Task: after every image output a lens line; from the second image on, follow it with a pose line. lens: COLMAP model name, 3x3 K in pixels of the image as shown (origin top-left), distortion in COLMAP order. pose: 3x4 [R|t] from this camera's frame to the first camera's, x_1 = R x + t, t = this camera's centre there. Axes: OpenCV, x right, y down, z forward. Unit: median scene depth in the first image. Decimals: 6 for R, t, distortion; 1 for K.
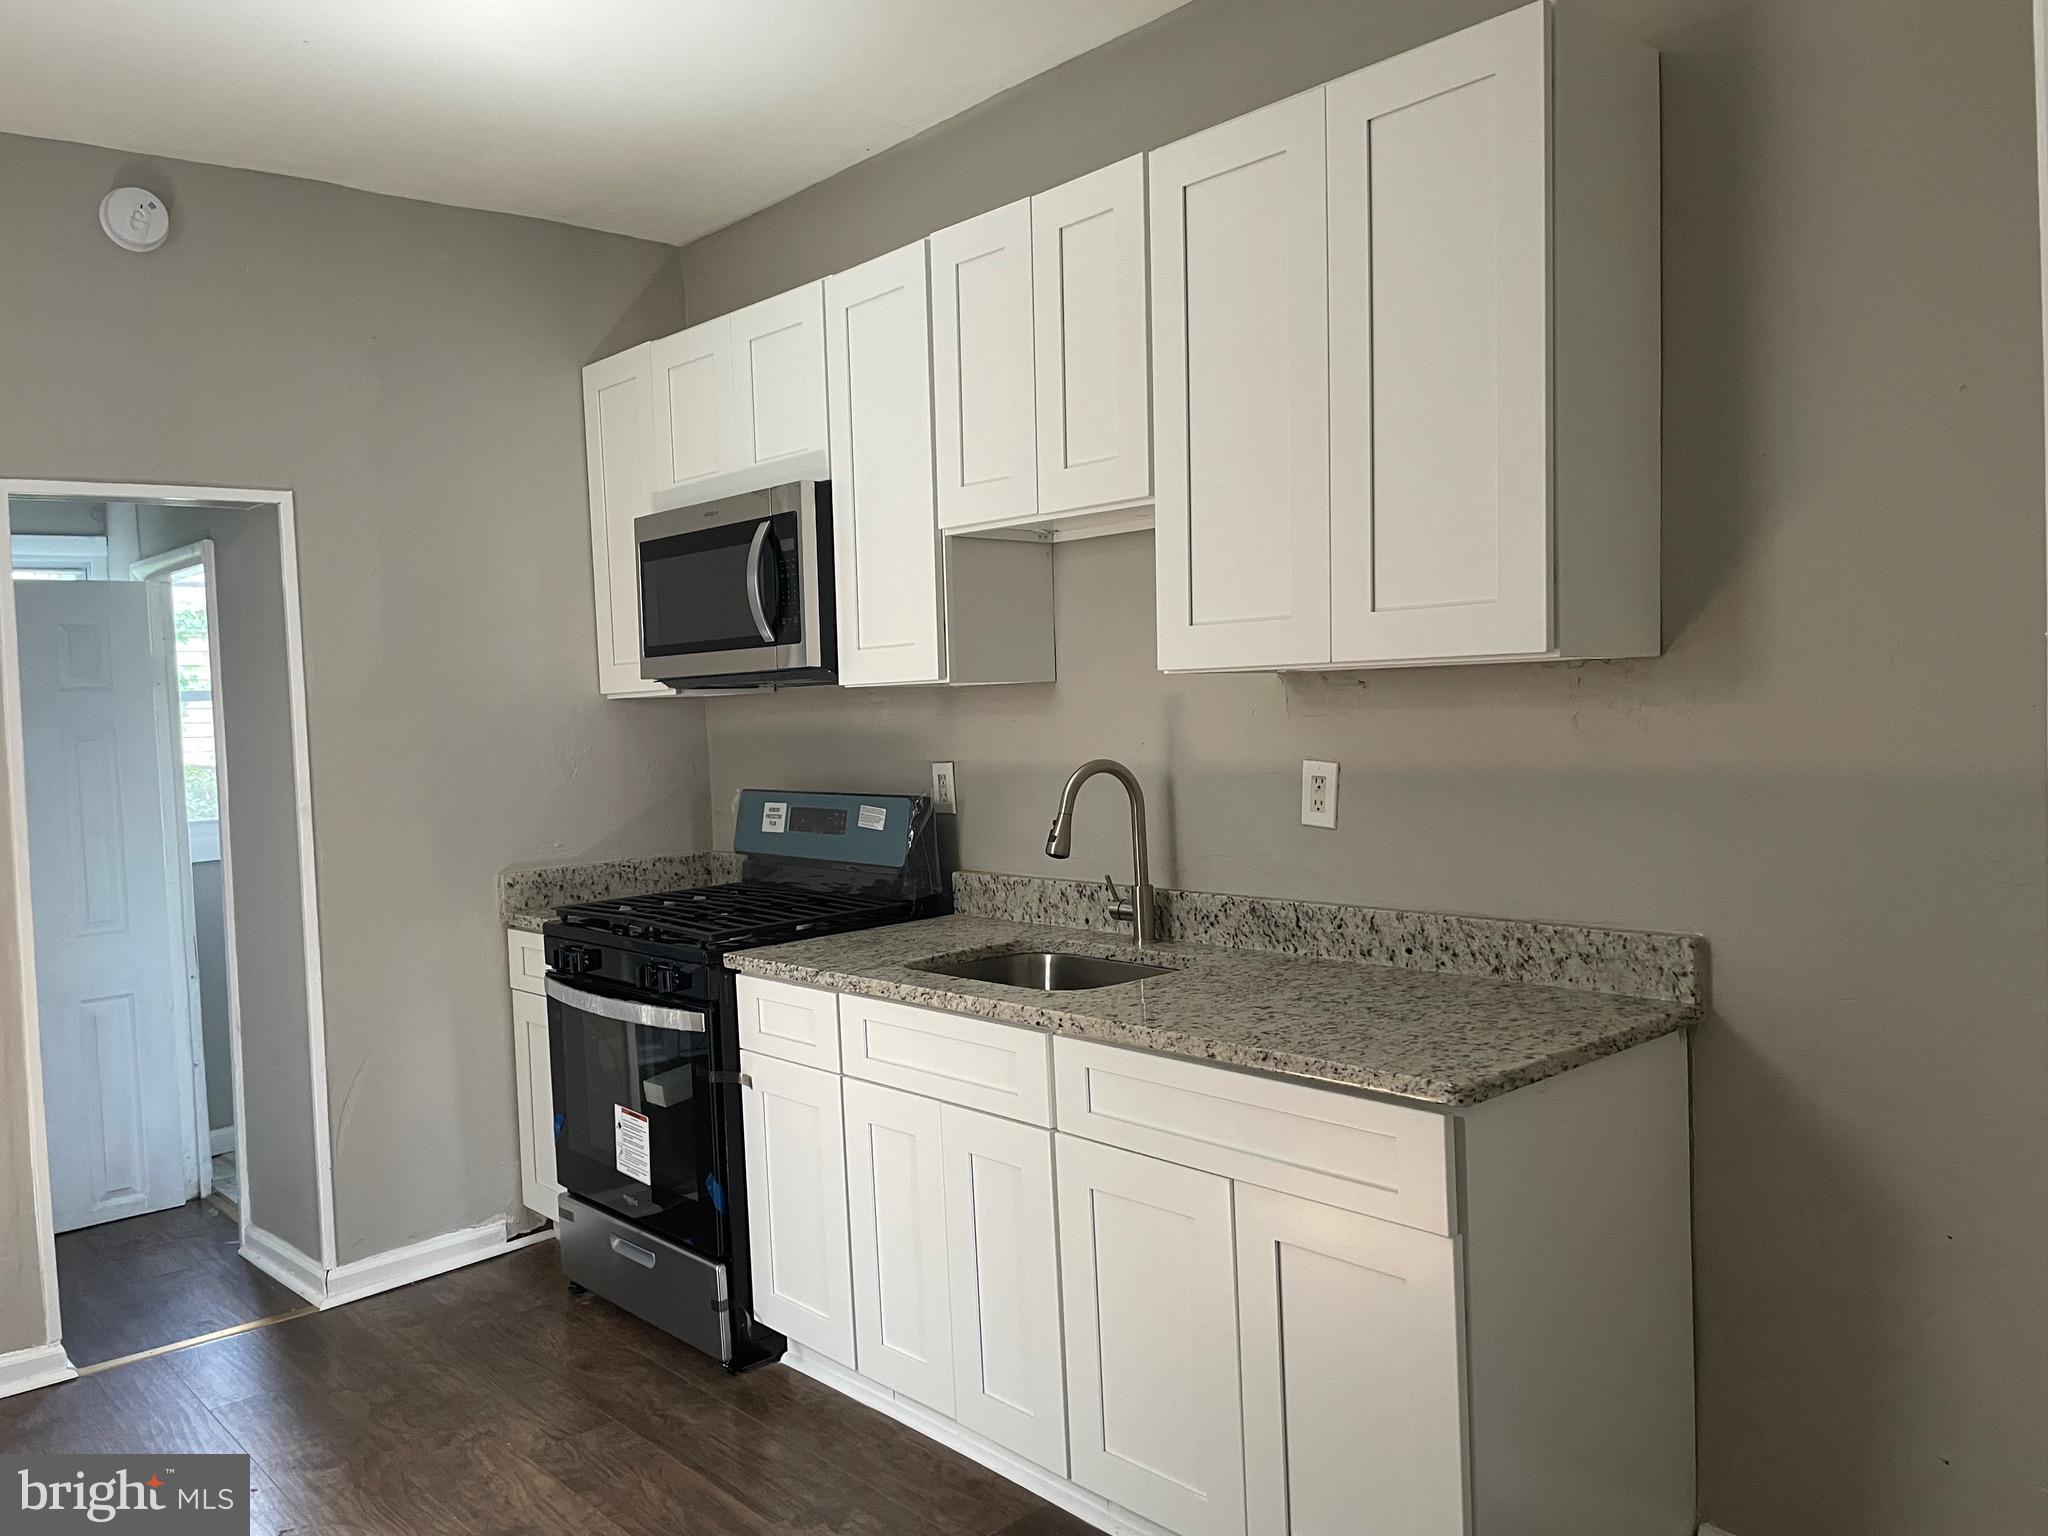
lens RADIAL K [[1582.1, 0, 1013.9], [0, 1582.1, 759.7], [0, 0, 1]] dist [0.109164, -0.144035]
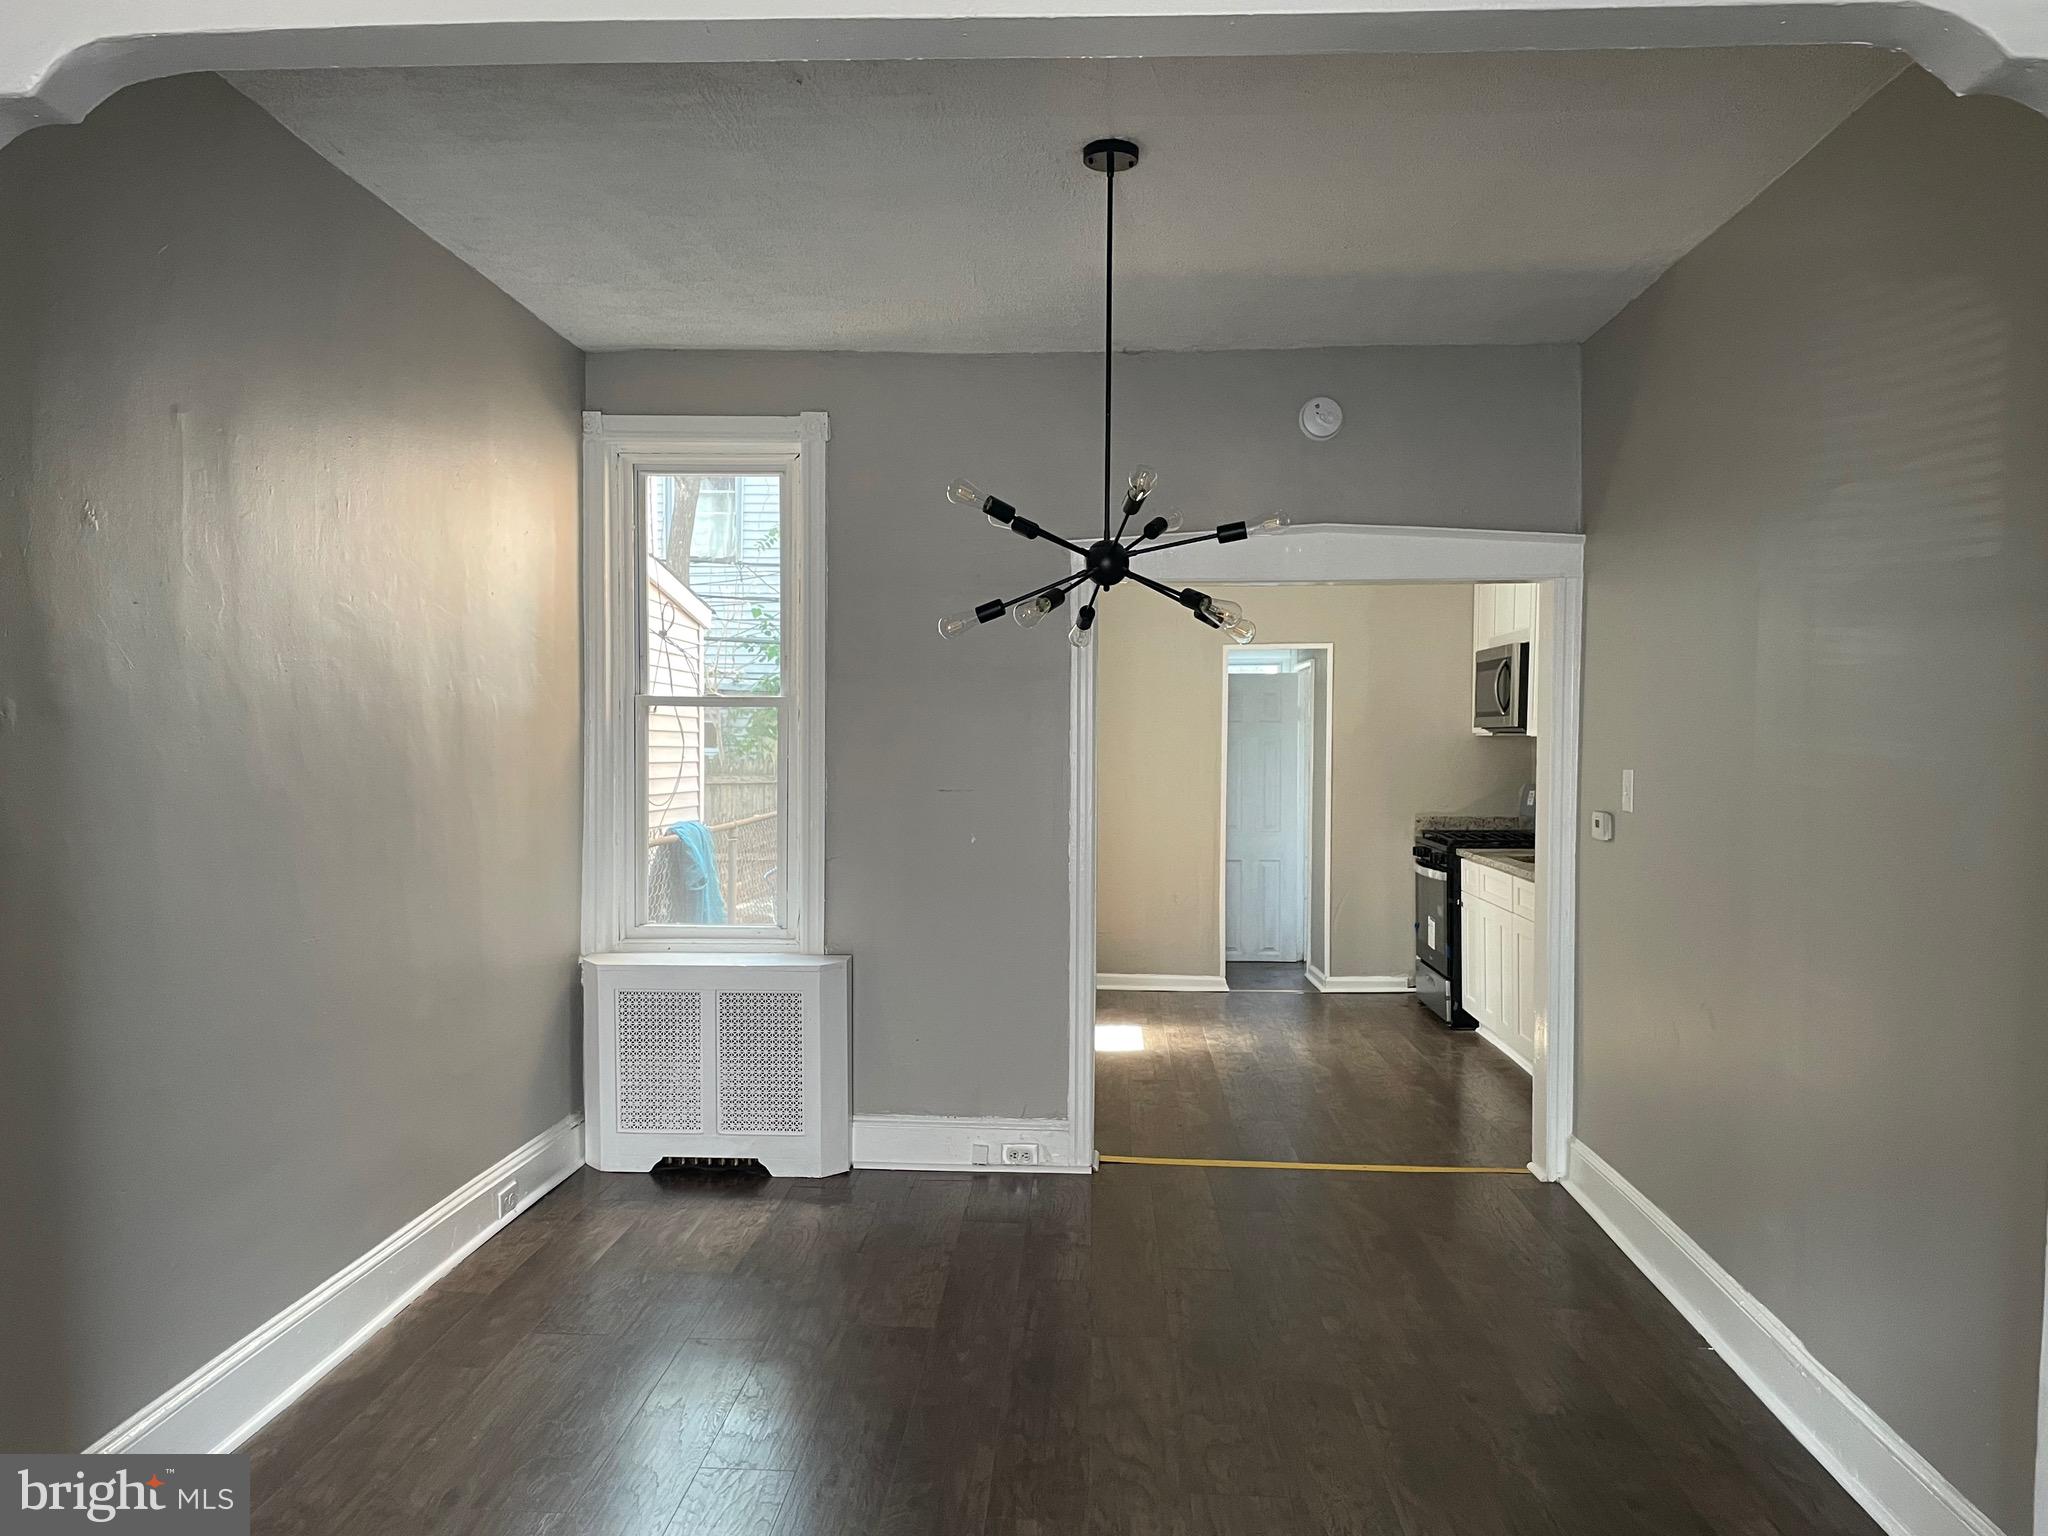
lens RADIAL K [[1582.1, 0, 1013.9], [0, 1582.1, 759.7], [0, 0, 1]] dist [0.109164, -0.144035]
pose [[0.712143, 0.053879, -0.699963, 0.962825], [-0.060580, 0.998048, 0.015190, -0.004651], [0.699415, 0.031587, 0.714017, -1.101128]]
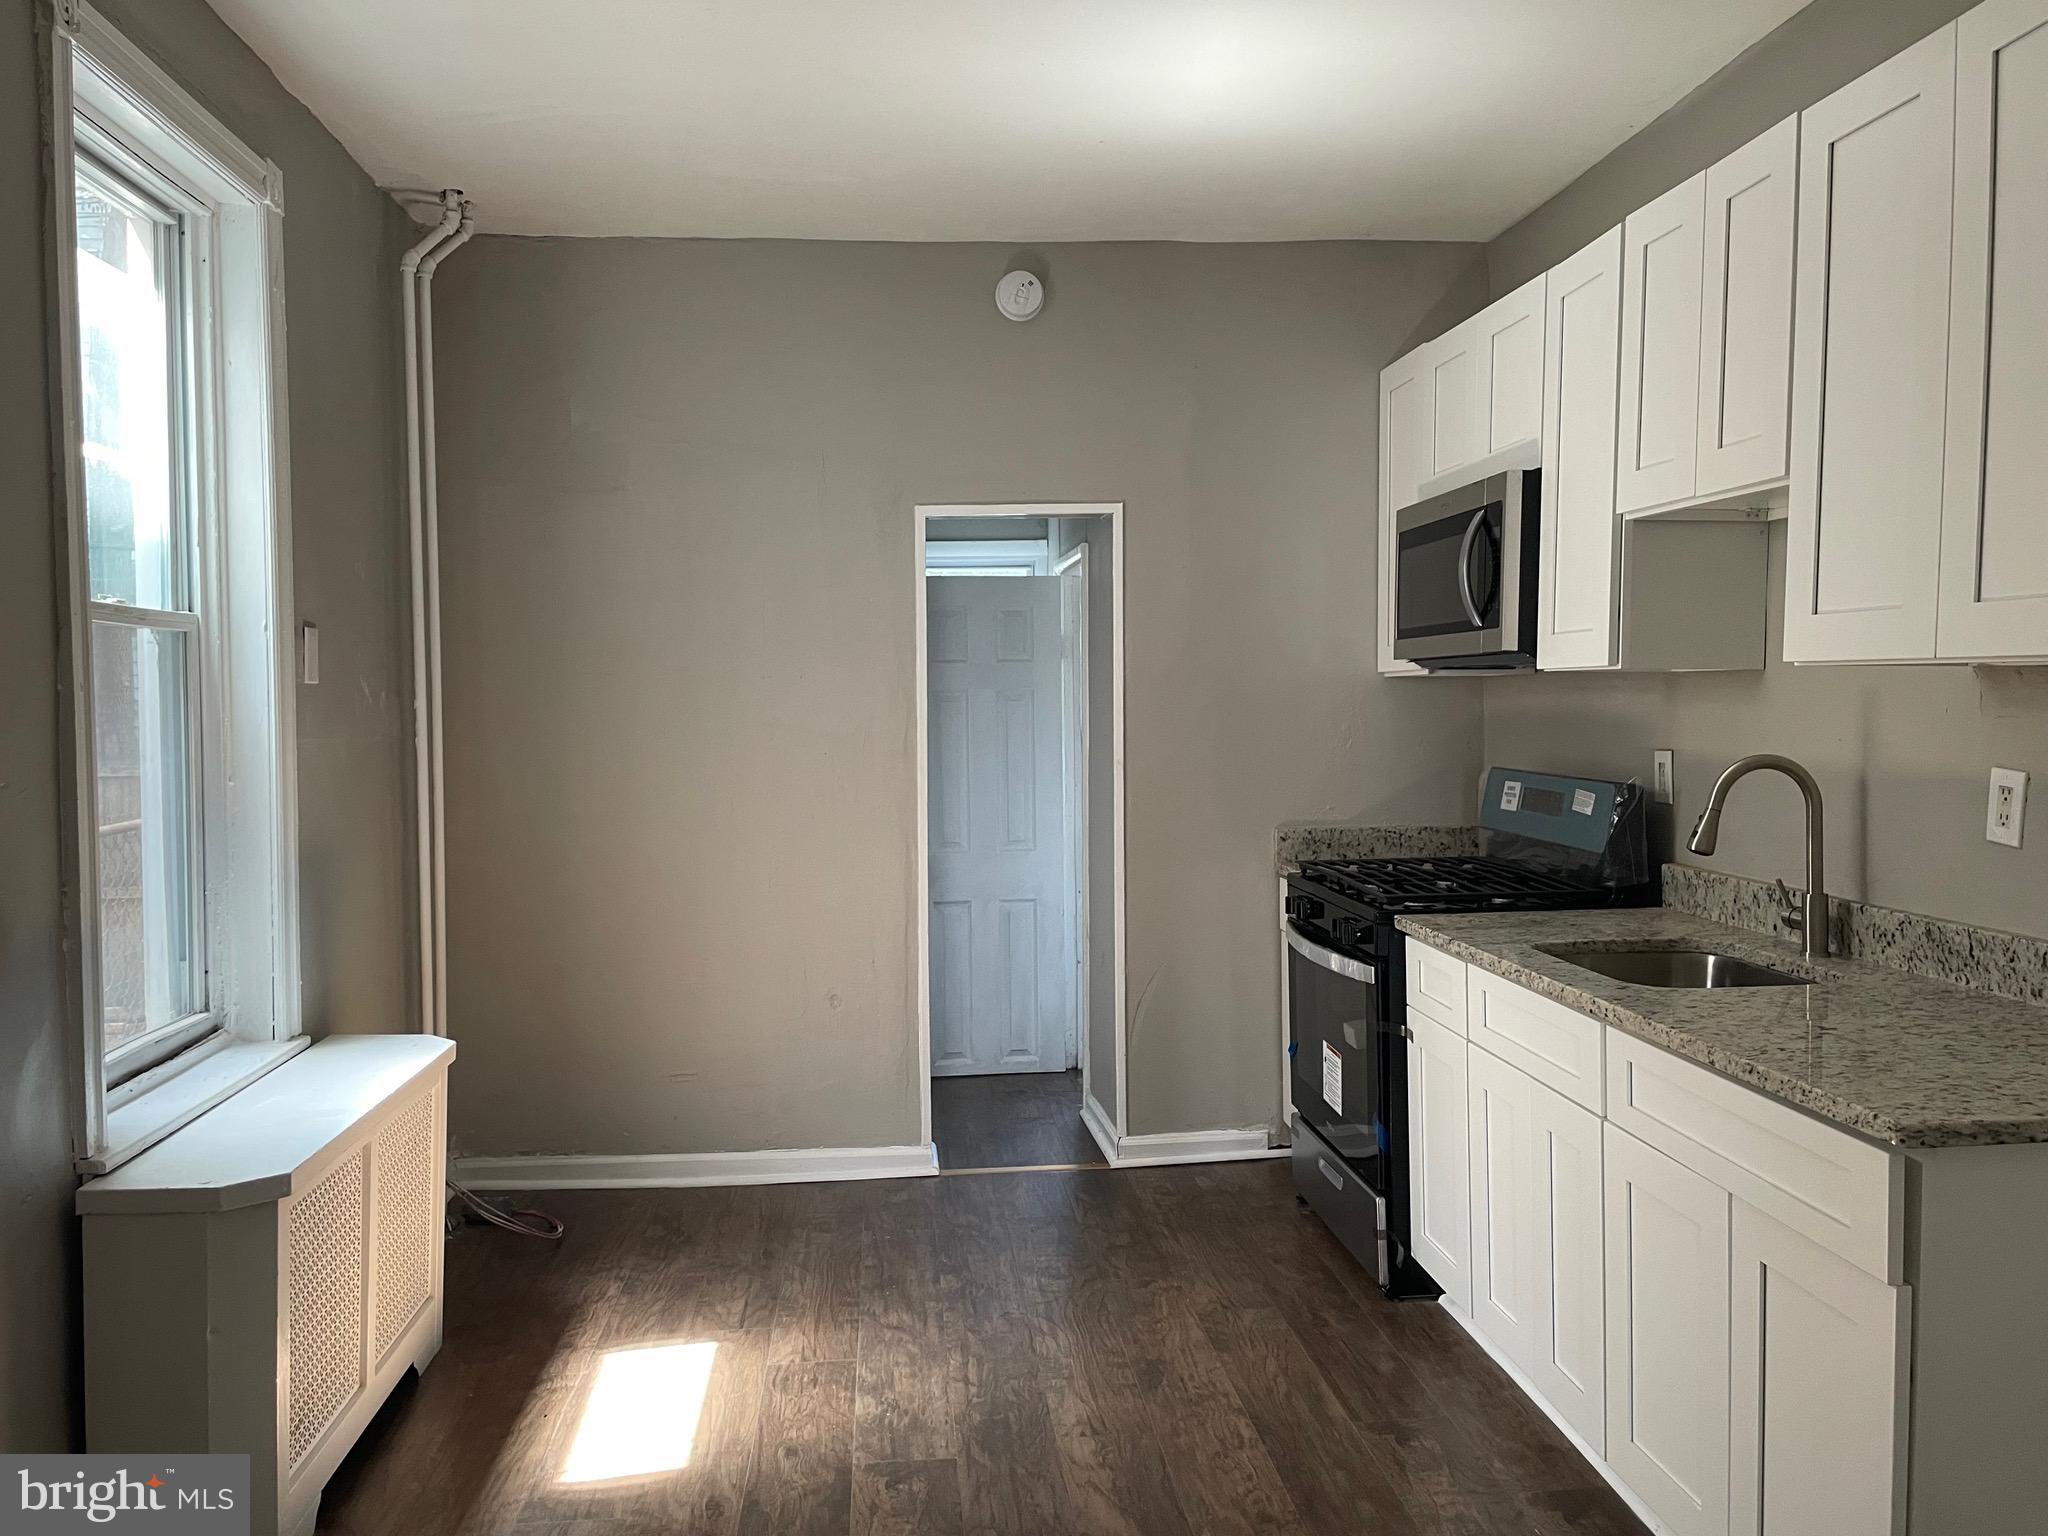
lens RADIAL K [[1582.1, 0, 1013.9], [0, 1582.1, 759.7], [0, 0, 1]] dist [0.109164, -0.144035]
pose [[0.805524, 0.055337, -0.589973, 0.238444], [-0.044612, 0.998468, 0.032740, -0.007762], [0.590881, -0.000053, 0.806759, -0.030390]]
